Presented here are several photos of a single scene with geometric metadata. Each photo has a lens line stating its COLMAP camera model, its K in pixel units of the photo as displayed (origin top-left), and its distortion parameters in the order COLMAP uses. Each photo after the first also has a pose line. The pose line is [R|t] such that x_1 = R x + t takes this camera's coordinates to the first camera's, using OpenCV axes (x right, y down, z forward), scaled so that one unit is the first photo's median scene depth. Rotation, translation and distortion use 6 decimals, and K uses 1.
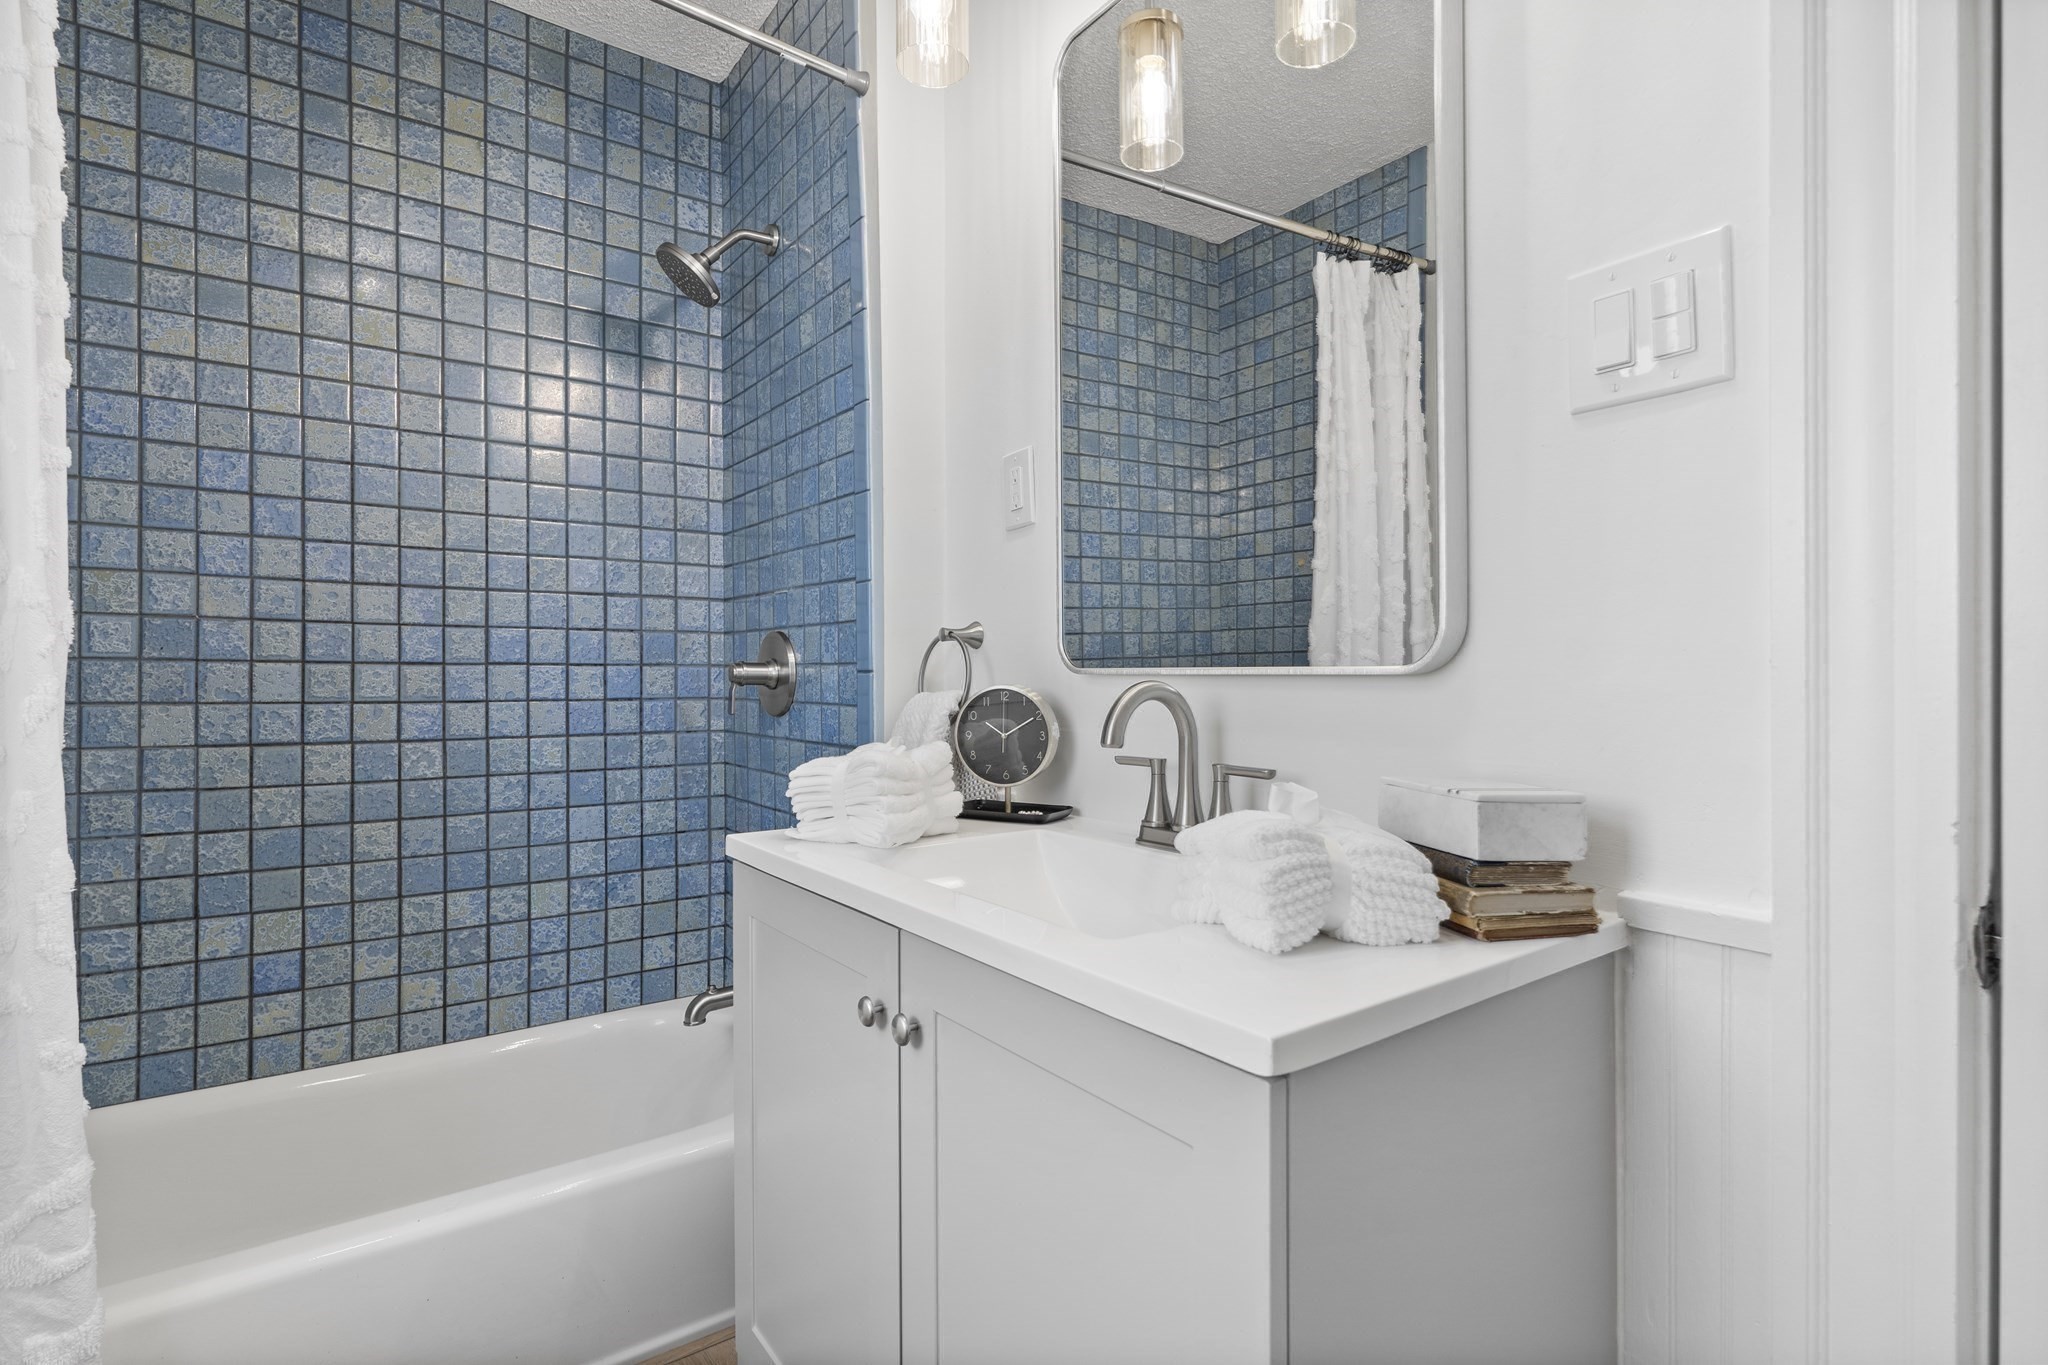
lens RADIAL K [[985.4, 0, 1025.8], [0, 985.4, 669.1], [0, 0, 1]] dist [-0.006311, 0.001135]
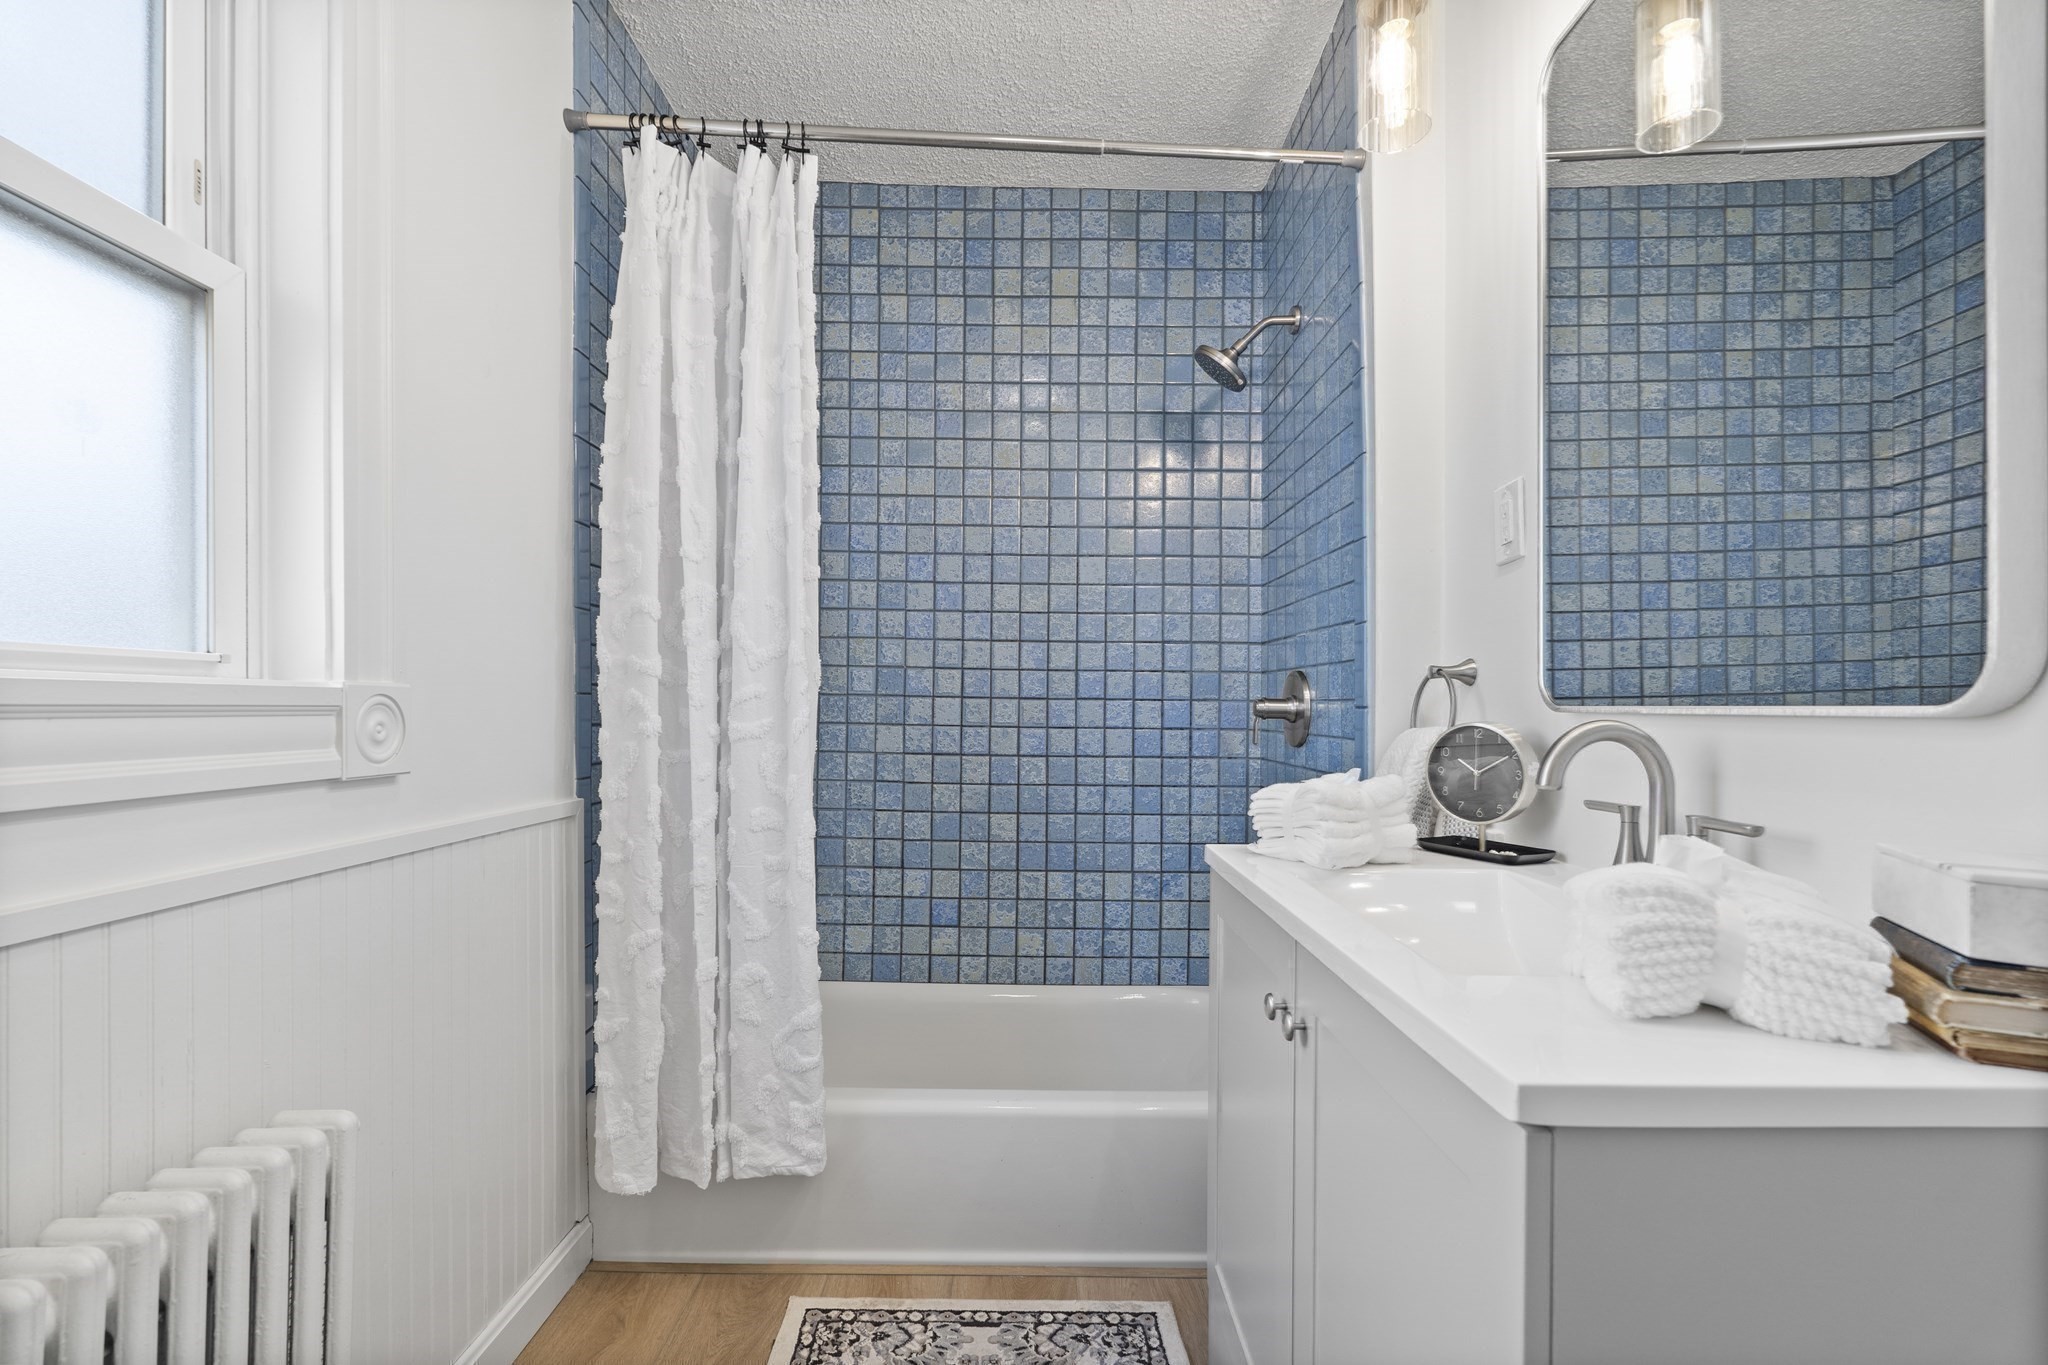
lens RADIAL K [[906.5, 0, 1021.0], [0, 906.5, 699.2], [0, 0, 1]] dist [-0.007872, 0.001912]
pose [[0.804288, 0.003232, -0.594231, 0.111098], [-0.006291, 0.999975, -0.003076, -0.000992], [0.594207, 0.006212, 0.804288, -0.007227]]
